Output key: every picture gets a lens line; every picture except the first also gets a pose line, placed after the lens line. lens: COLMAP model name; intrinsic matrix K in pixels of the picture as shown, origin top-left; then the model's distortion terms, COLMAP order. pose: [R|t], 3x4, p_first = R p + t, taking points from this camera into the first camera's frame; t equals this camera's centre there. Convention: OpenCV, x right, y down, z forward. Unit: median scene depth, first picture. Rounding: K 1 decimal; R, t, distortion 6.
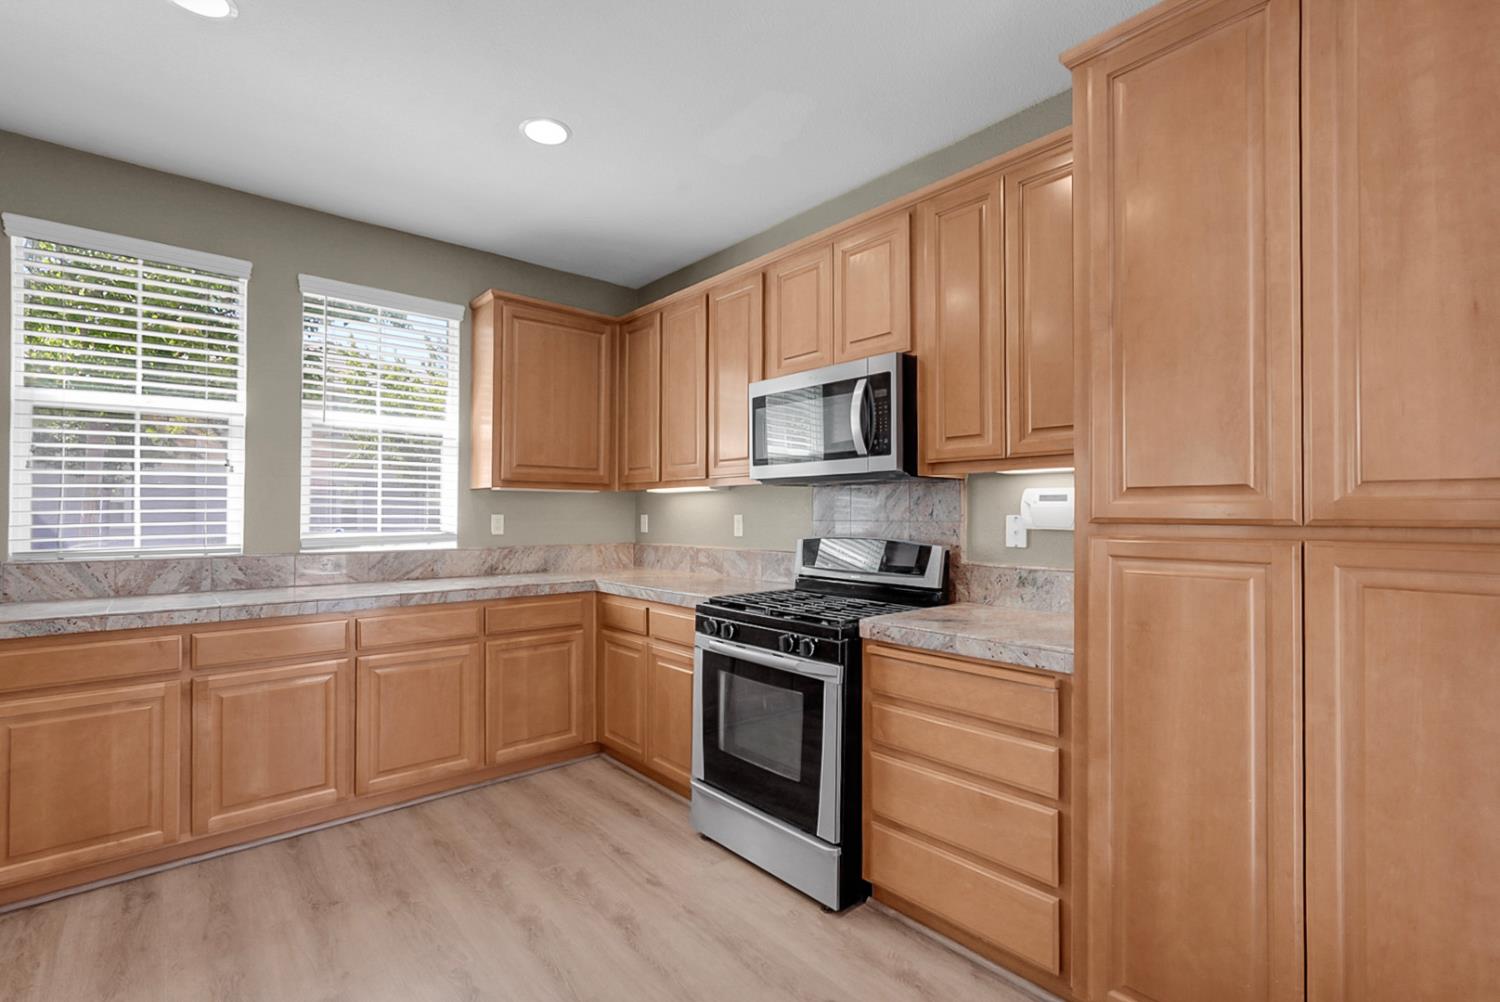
lens RADIAL K [[673.5, 0, 743.7], [0, 673.5, 509.8], [0, 0, 1]] dist [0.000675, 0.001316]
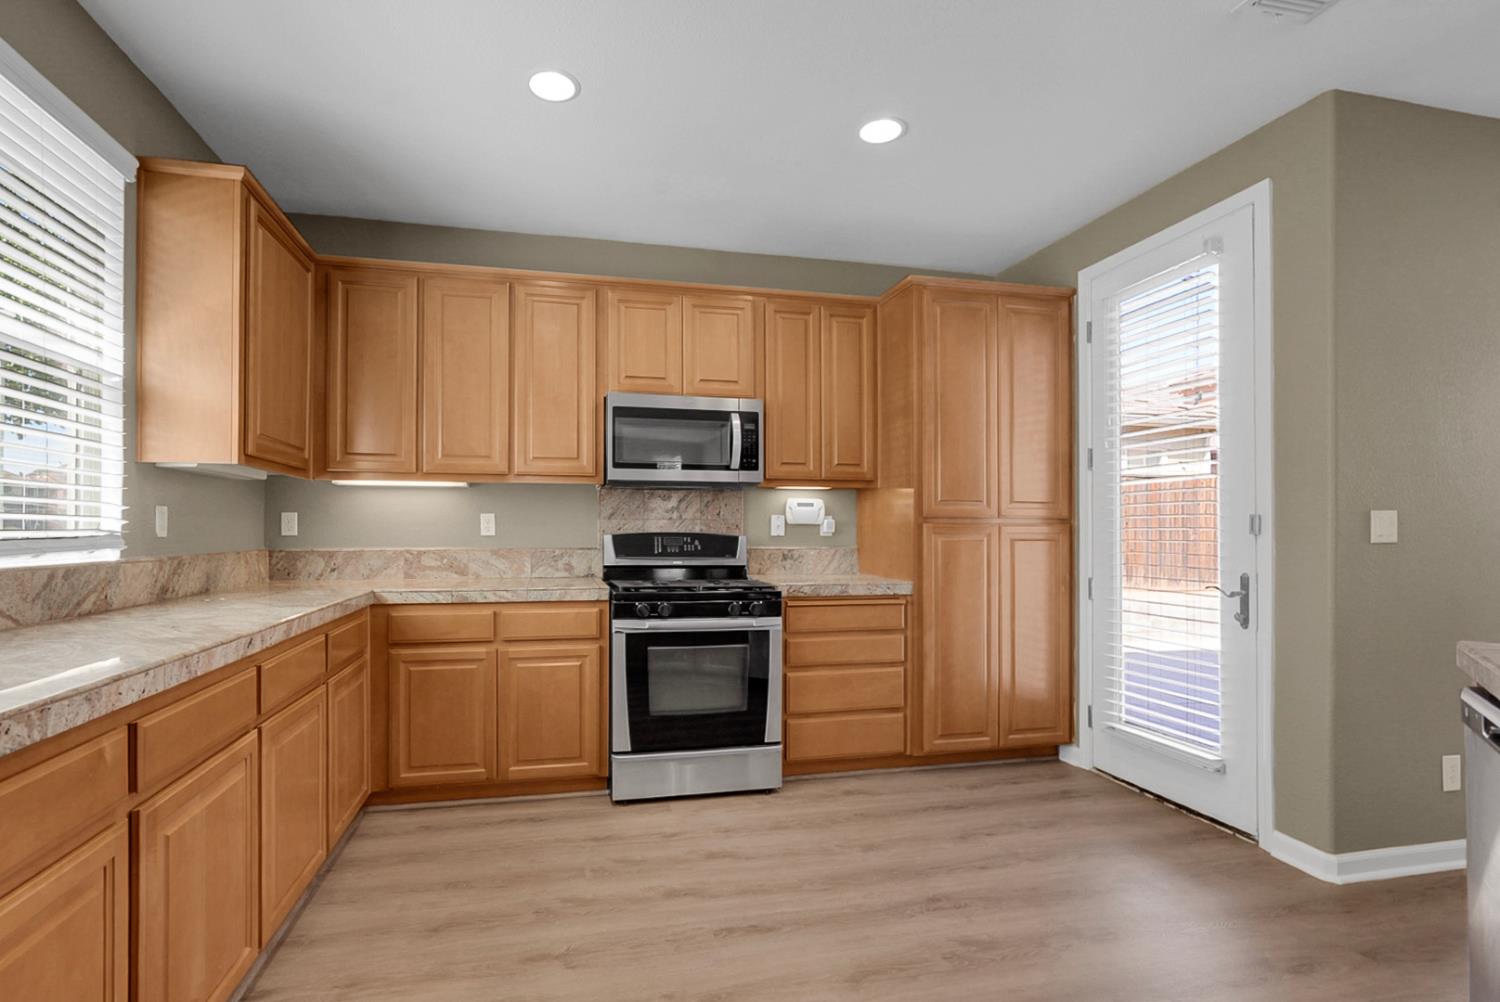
lens RADIAL K [[673.3, 0, 696.5], [0, 673.3, 525.9], [0, 0, 1]] dist [0.001004, 0.000211]
pose [[0.495536, 0.004916, 0.868574, -0.920845], [-0.008117, 0.999967, -0.001029, 0.031389], [-0.868550, -0.006541, 0.495559, 0.344370]]
